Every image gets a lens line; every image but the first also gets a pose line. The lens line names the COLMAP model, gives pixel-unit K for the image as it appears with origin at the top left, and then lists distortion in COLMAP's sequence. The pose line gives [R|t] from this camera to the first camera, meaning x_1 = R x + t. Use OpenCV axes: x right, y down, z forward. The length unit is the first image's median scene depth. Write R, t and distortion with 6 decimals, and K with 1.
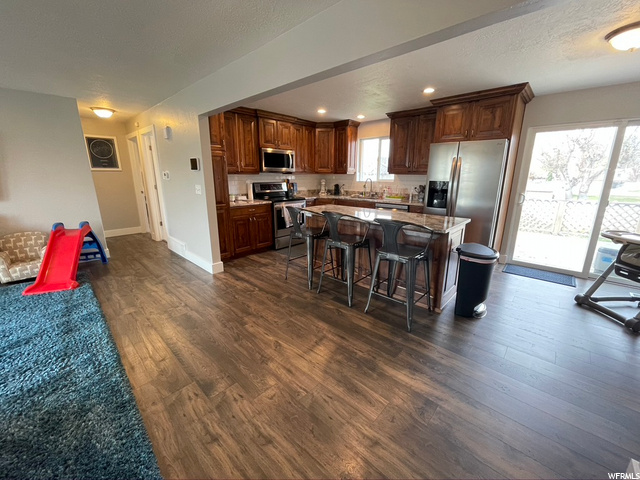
lens RADIAL K [[257.7, 0, 319.3], [0, 257.7, 239.4], [0, 0, 1]] dist [-0.004462, 0.000498]
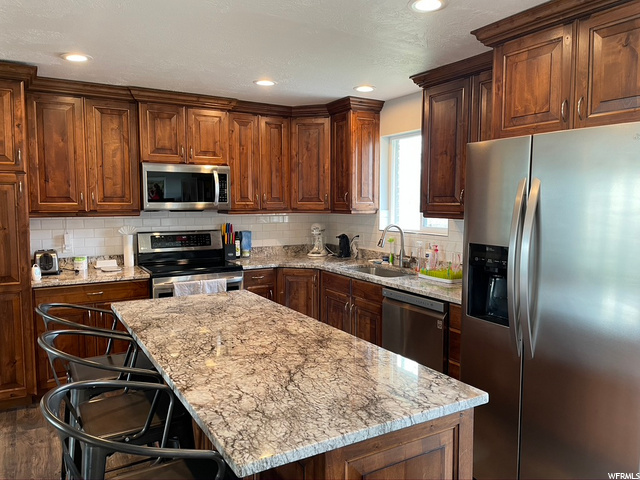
lens RADIAL K [[480.5, 0, 325.0], [0, 480.5, 241.8], [0, 0, 1]] dist [0.050891, -0.007010]
pose [[0.963487, 0.020471, -0.266971, 0.338727], [-0.063394, 0.986165, -0.153166, -0.091546], [0.260142, 0.164498, 0.951455, 0.249528]]
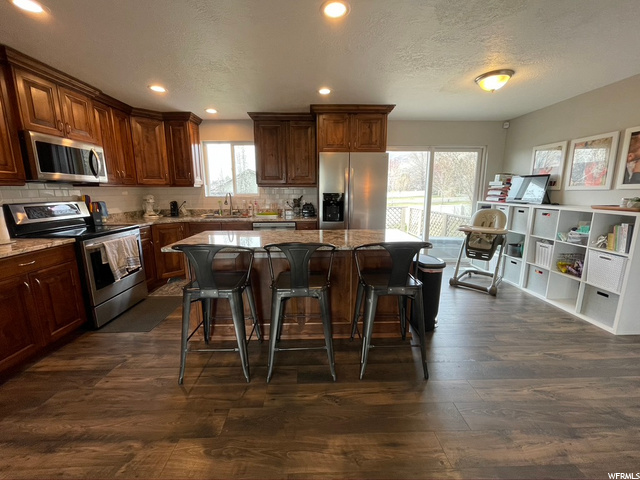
lens RADIAL K [[257.7, 0, 318.2], [0, 257.7, 237.2], [0, 0, 1]] dist [-0.004462, 0.000498]
pose [[0.712781, -0.132286, 0.688798, -0.190634], [0.179436, 0.983764, 0.003251, -0.065172], [-0.678045, 0.121278, 0.724946, 0.307777]]
